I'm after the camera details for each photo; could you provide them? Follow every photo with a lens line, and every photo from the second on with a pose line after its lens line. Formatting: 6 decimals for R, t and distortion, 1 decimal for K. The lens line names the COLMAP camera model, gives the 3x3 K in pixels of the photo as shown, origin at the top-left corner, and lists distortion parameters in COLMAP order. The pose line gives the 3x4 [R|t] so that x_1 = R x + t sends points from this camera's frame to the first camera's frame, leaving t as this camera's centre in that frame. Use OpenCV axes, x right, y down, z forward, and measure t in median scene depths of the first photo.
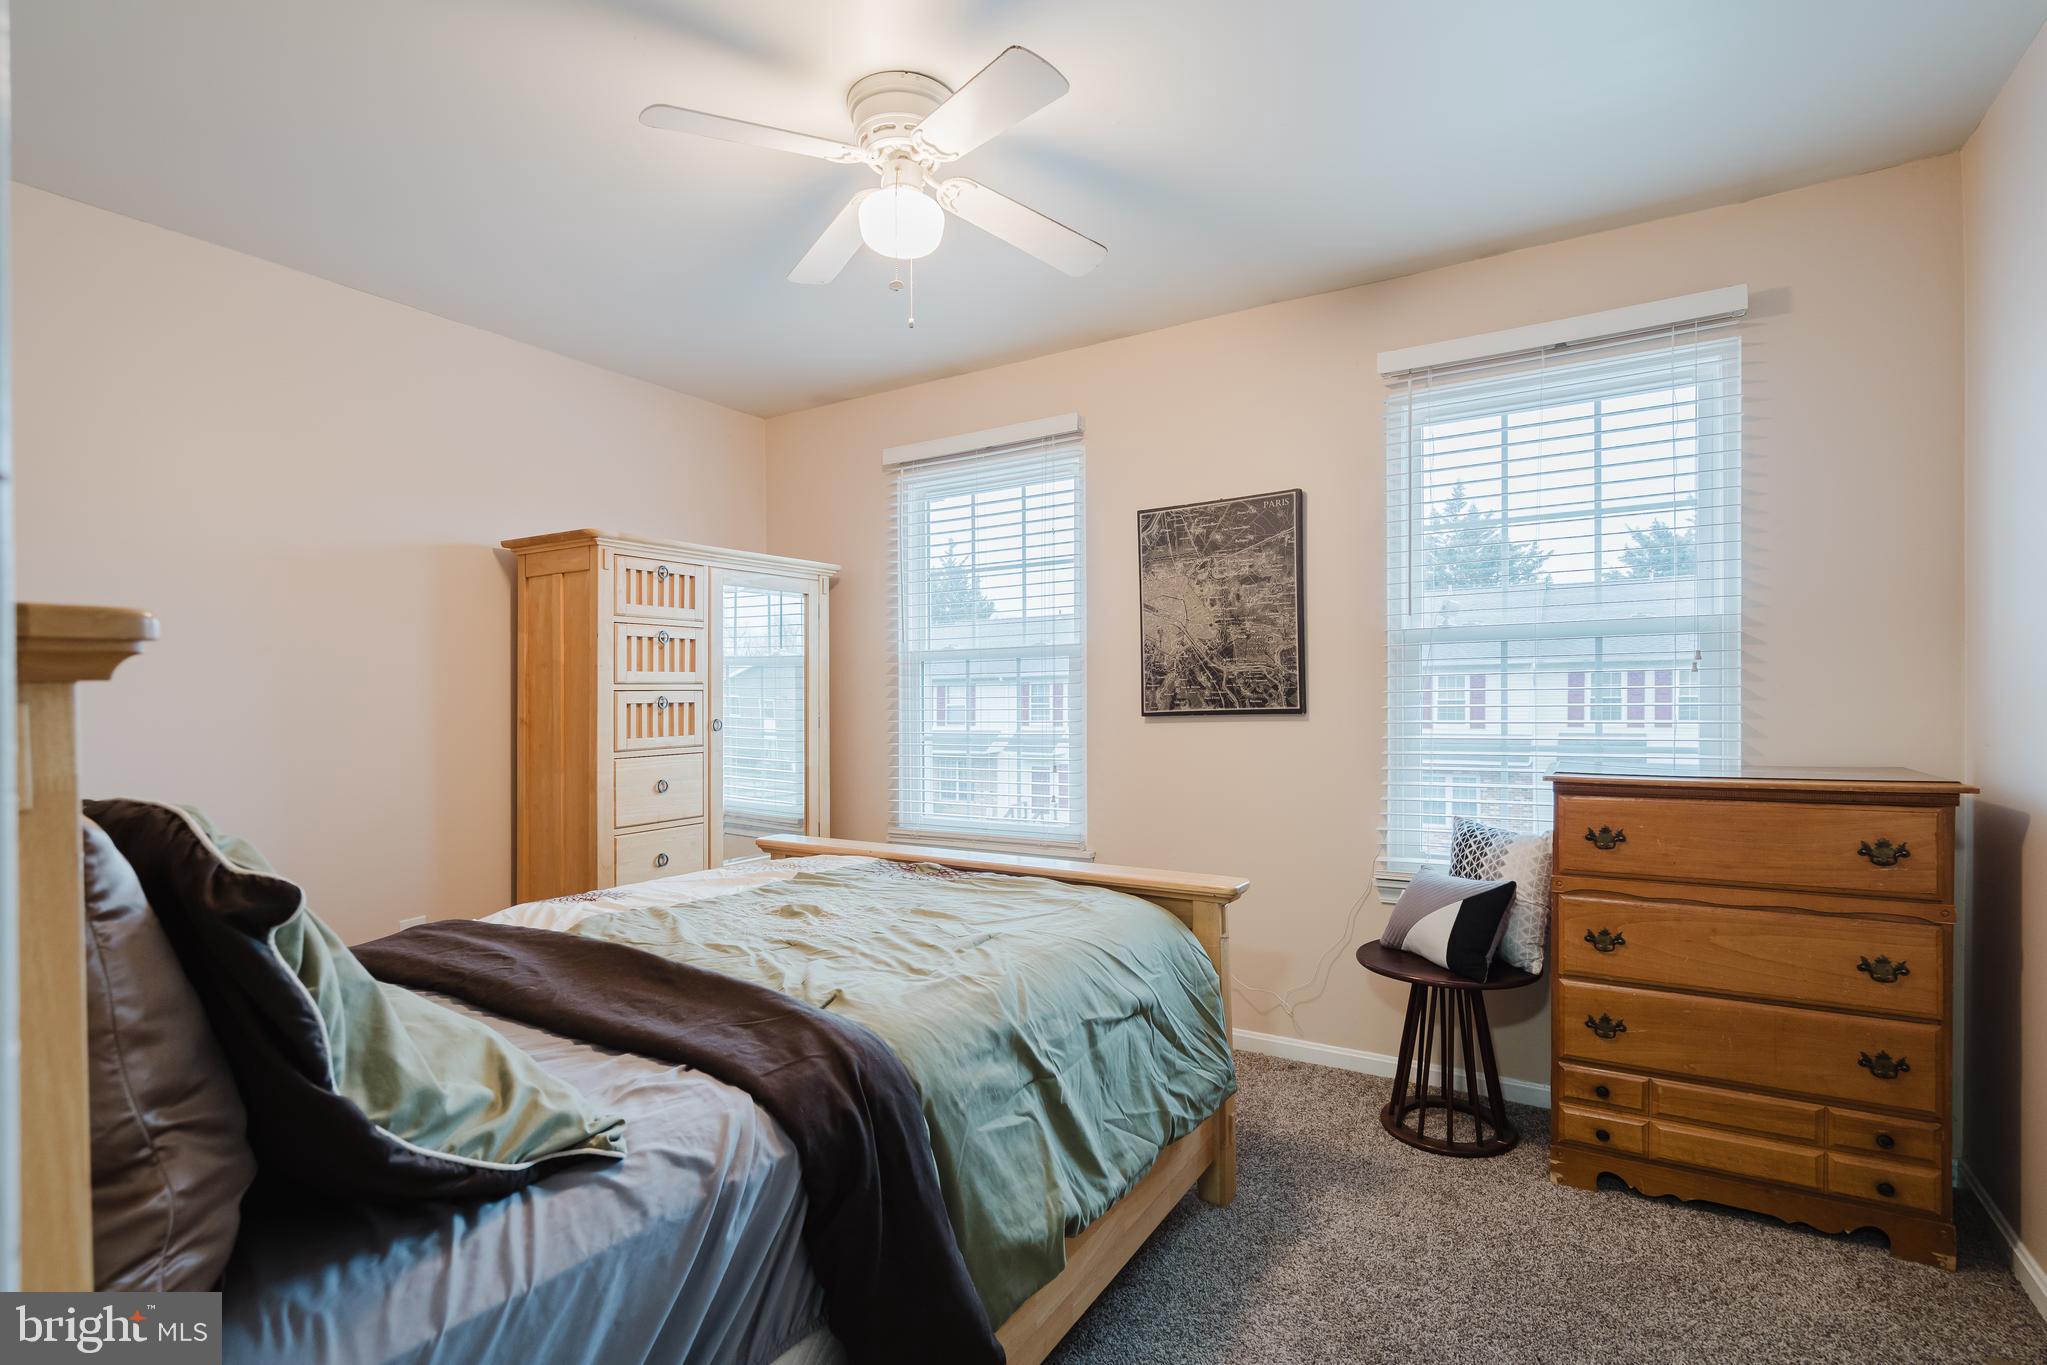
lens RADIAL K [[953.2, 0, 1023.5], [0, 953.2, 682.5], [0, 0, 1]] dist [-0.001423, -0.000207]
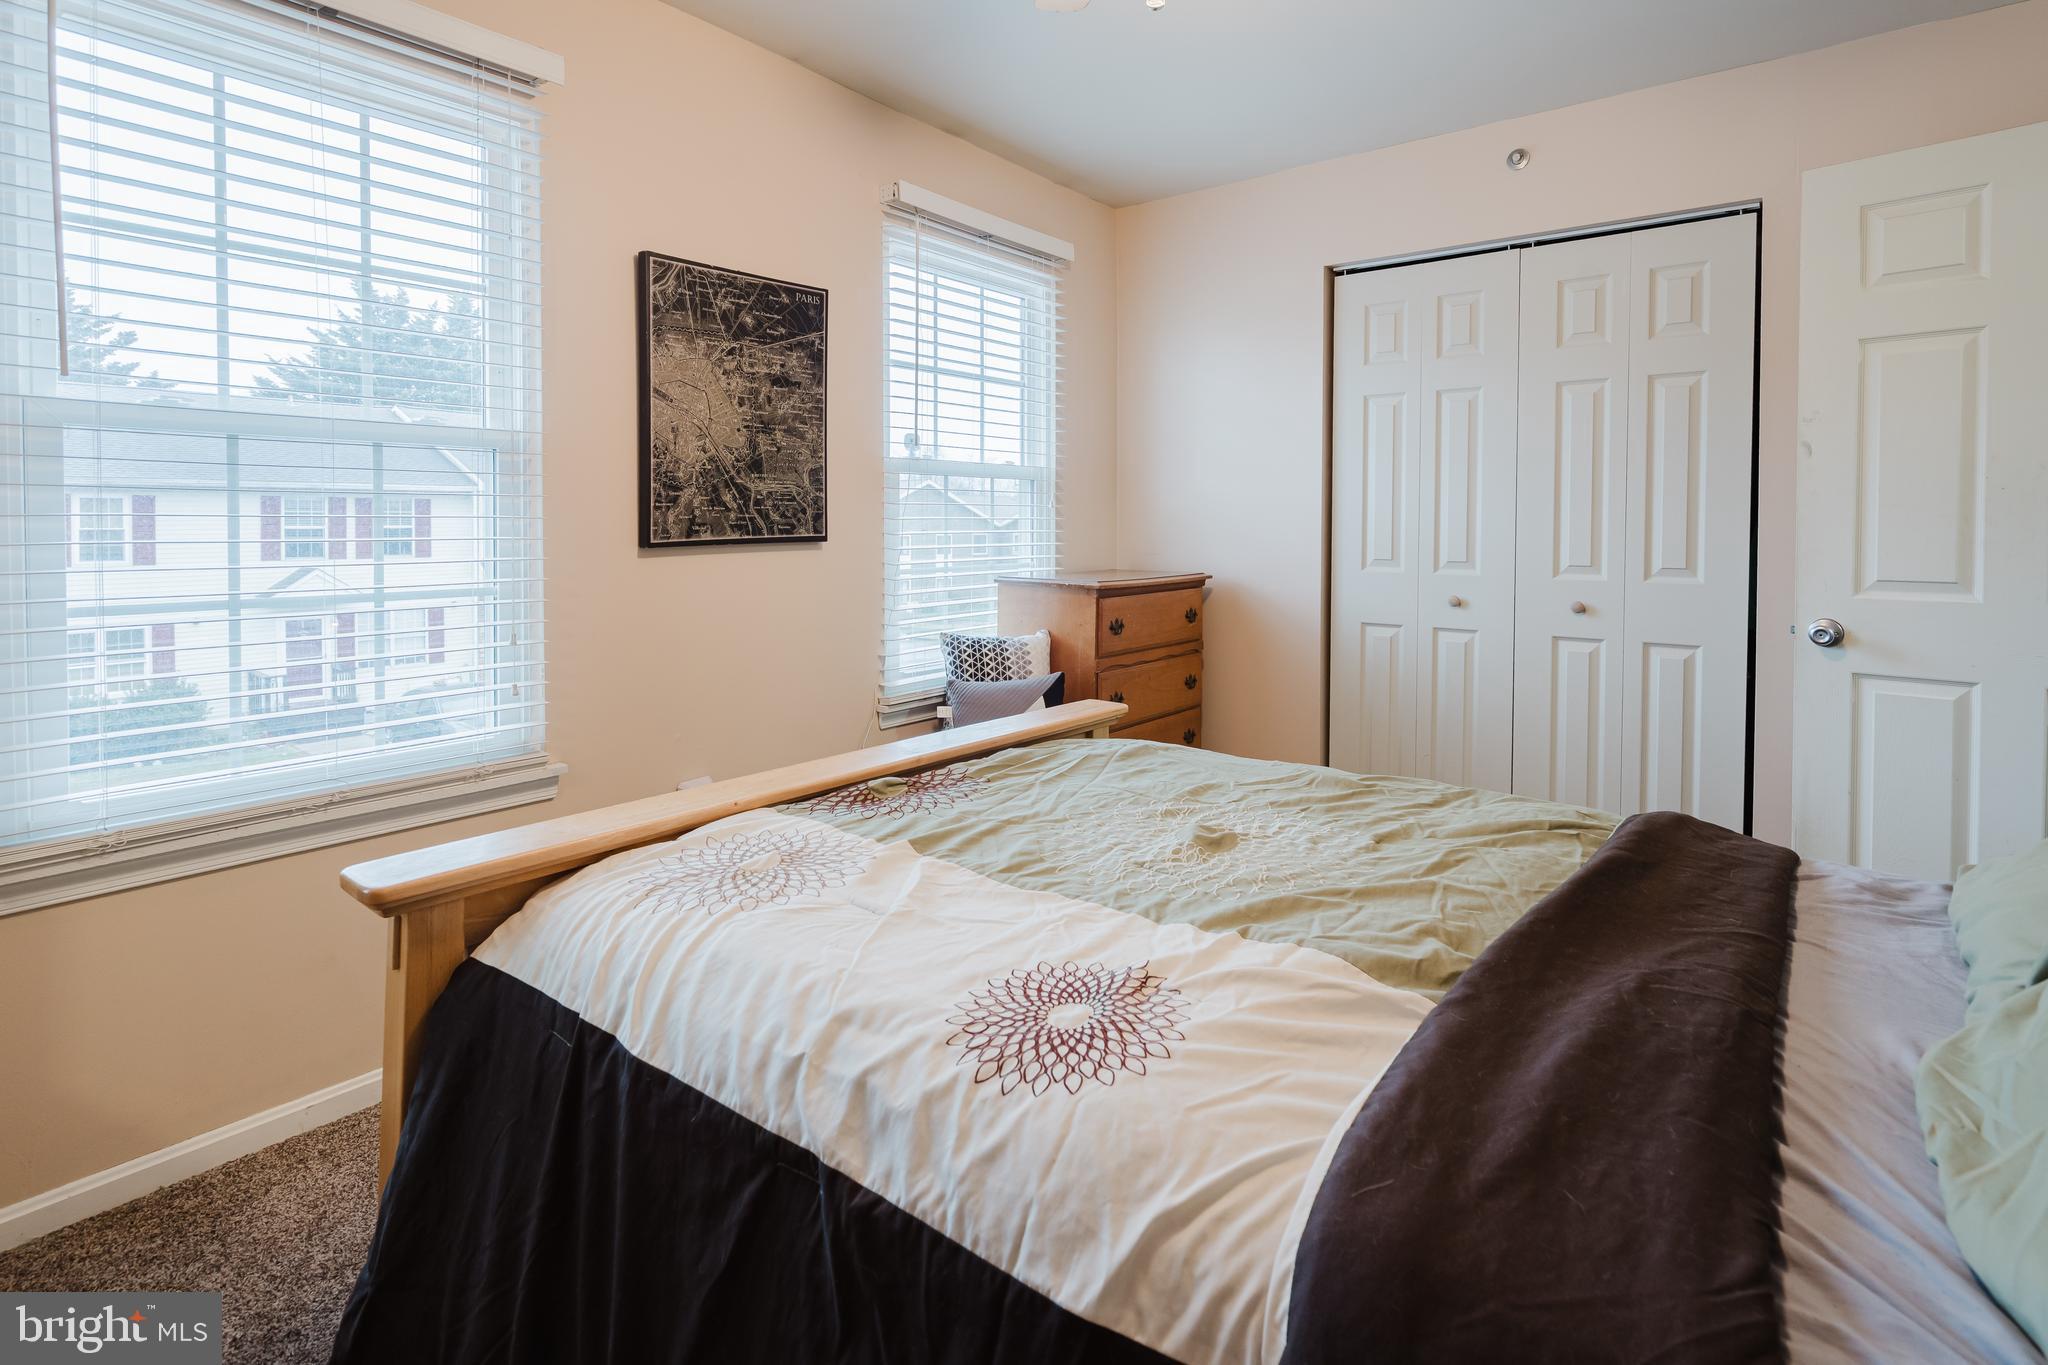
lens RADIAL K [[989.4, 0, 1026.7], [0, 989.4, 531.5], [0, 0, 1]] dist [-0.000142, -0.000333]
pose [[0.132541, 0.003661, 0.991171, -0.583251], [-0.017712, 0.999842, -0.001325, 0.020424], [-0.991019, -0.017380, 0.132585, 0.661016]]
